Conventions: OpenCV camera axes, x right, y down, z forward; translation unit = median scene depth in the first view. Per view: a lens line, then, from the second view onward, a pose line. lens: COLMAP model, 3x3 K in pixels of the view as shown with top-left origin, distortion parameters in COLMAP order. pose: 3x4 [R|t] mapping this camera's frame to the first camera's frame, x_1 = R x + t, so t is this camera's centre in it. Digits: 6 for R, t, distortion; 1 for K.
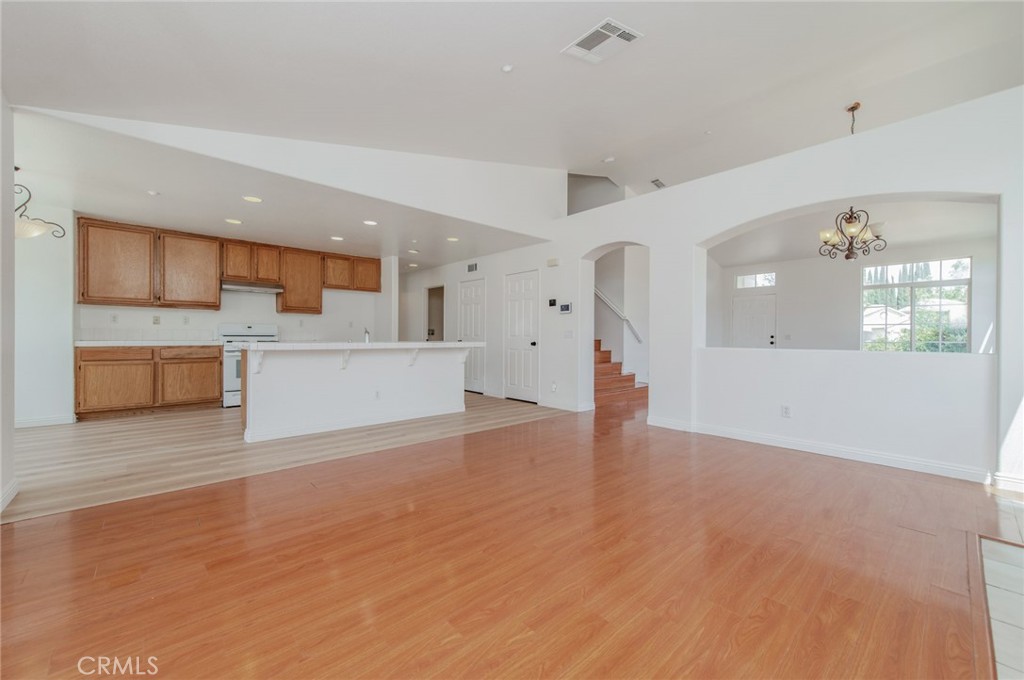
lens RADIAL K [[401.8, 0, 513.1], [0, 401.8, 335.6], [0, 0, 1]] dist [0.015567, -0.003682]
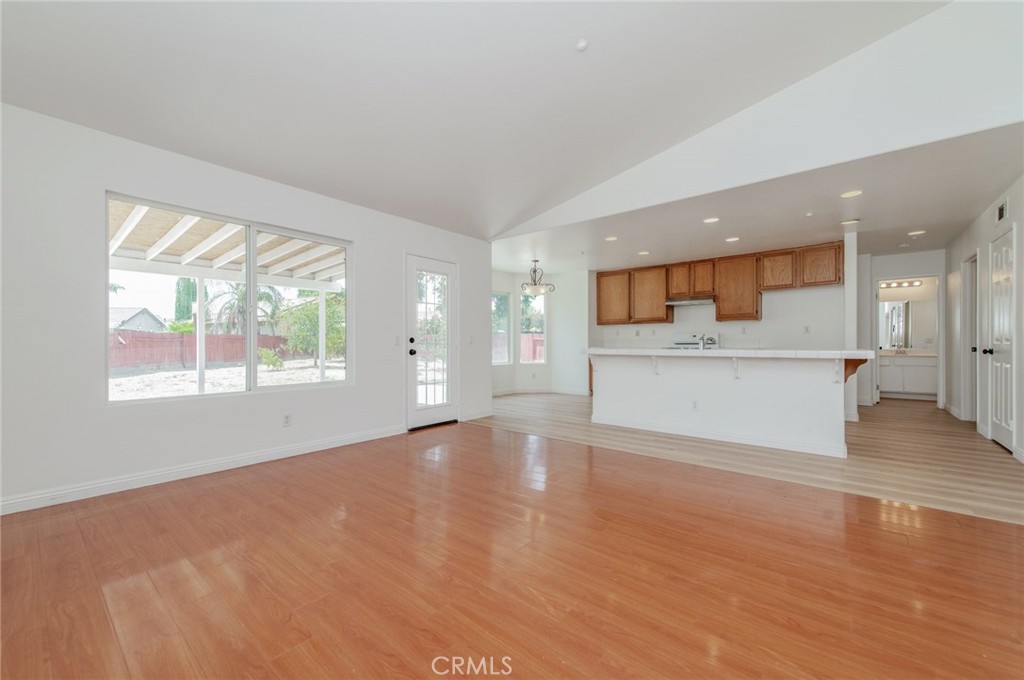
lens RADIAL K [[401.8, 0, 512.6], [0, 401.8, 346.4], [0, 0, 1]] dist [0.015567, -0.003682]
pose [[0.138718, -0.000867, -0.990332, 0.445600], [0.005095, 0.999987, -0.000162, 0.006107], [0.990319, -0.005023, 0.138720, 0.376732]]
